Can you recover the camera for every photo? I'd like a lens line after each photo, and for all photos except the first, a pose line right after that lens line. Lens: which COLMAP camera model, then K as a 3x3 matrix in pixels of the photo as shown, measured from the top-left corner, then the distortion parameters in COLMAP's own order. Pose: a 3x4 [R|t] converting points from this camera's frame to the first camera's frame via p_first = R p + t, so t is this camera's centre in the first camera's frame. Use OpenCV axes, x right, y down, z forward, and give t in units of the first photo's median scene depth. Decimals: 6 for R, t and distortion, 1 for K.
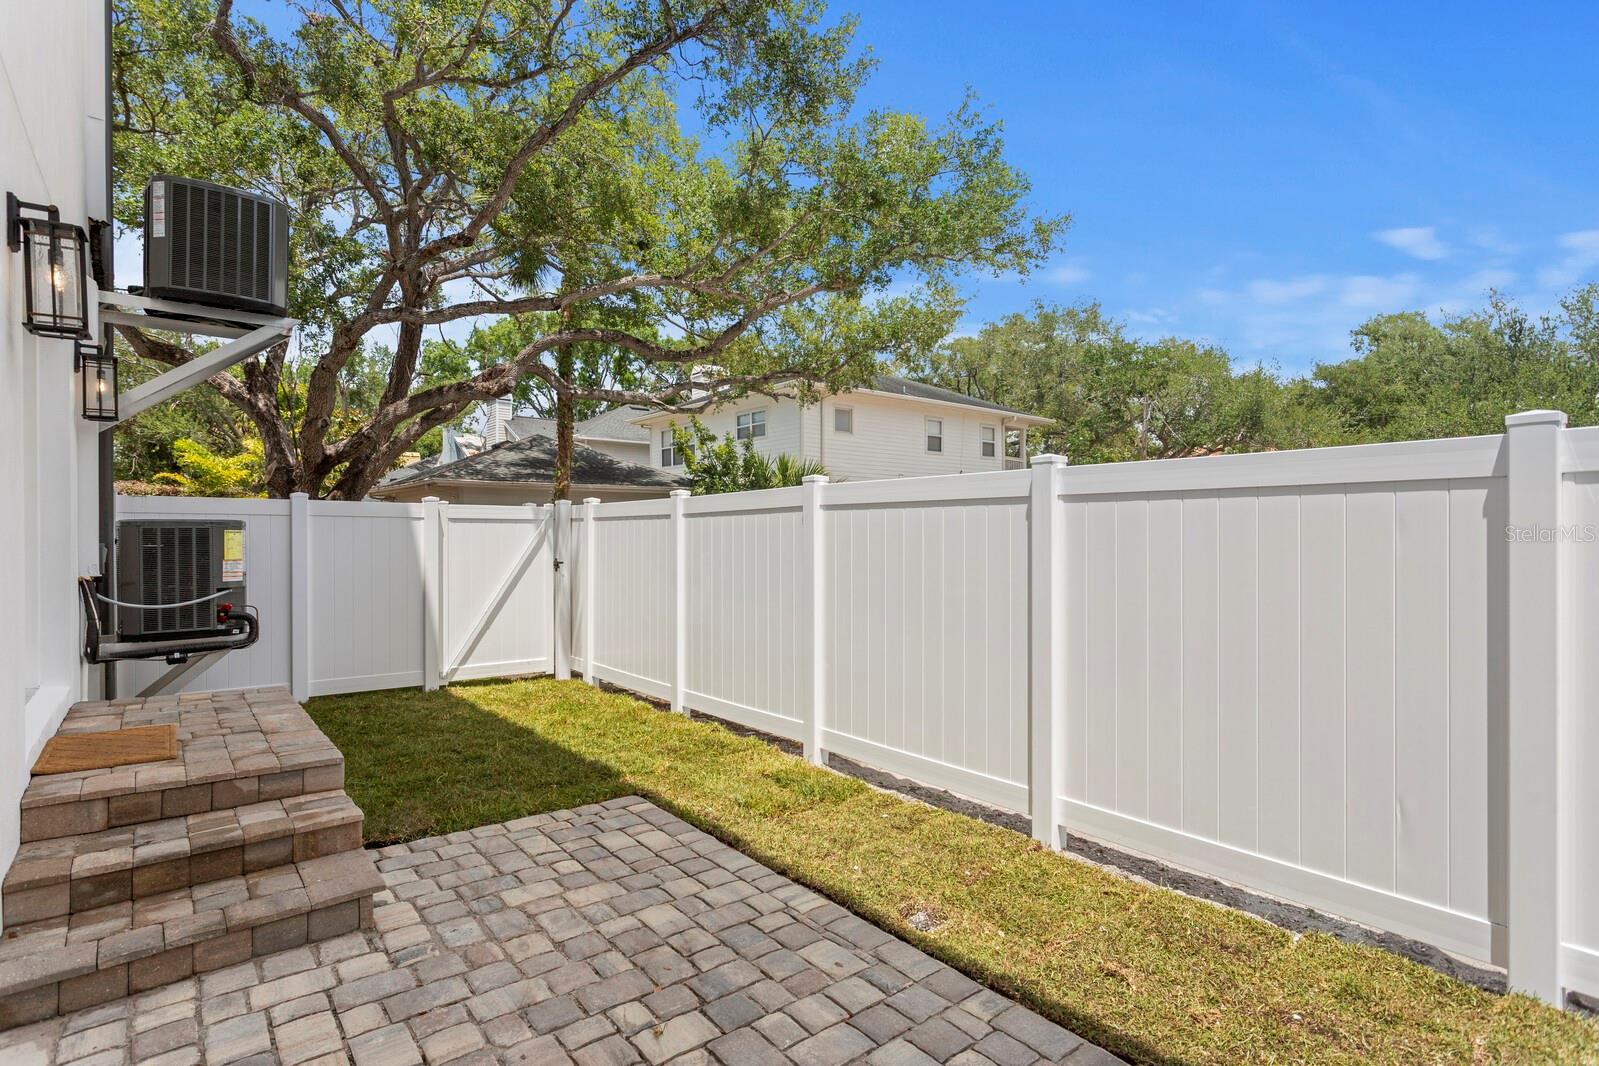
lens RADIAL K [[806.5, 0, 835.5], [0, 806.5, 524.8], [0, 0, 1]] dist [-0.002073, -0.000118]
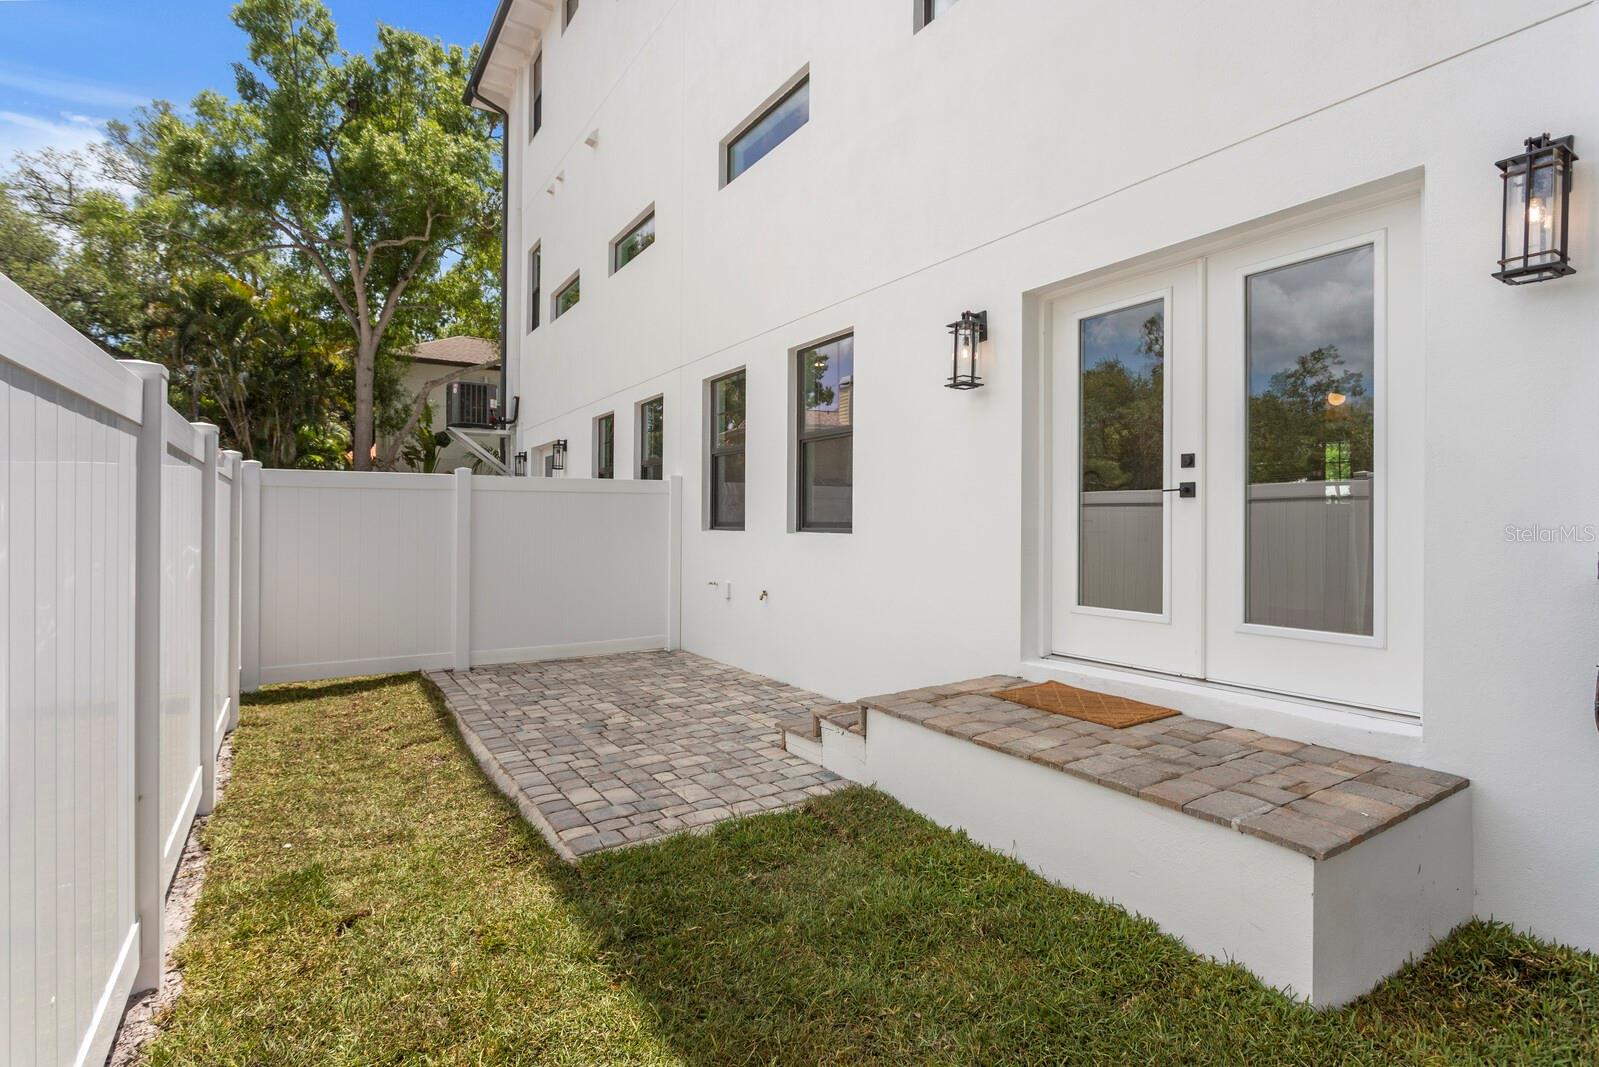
lens RADIAL K [[806.5, 0, 835.5], [0, 806.5, 525.3], [0, 0, 1]] dist [-0.002073, -0.000118]
pose [[-0.993115, -0.005433, 0.117018, -0.765543], [-0.005894, 0.999976, -0.003594, 0.051544], [-0.116995, -0.004259, -0.993123, 2.292456]]
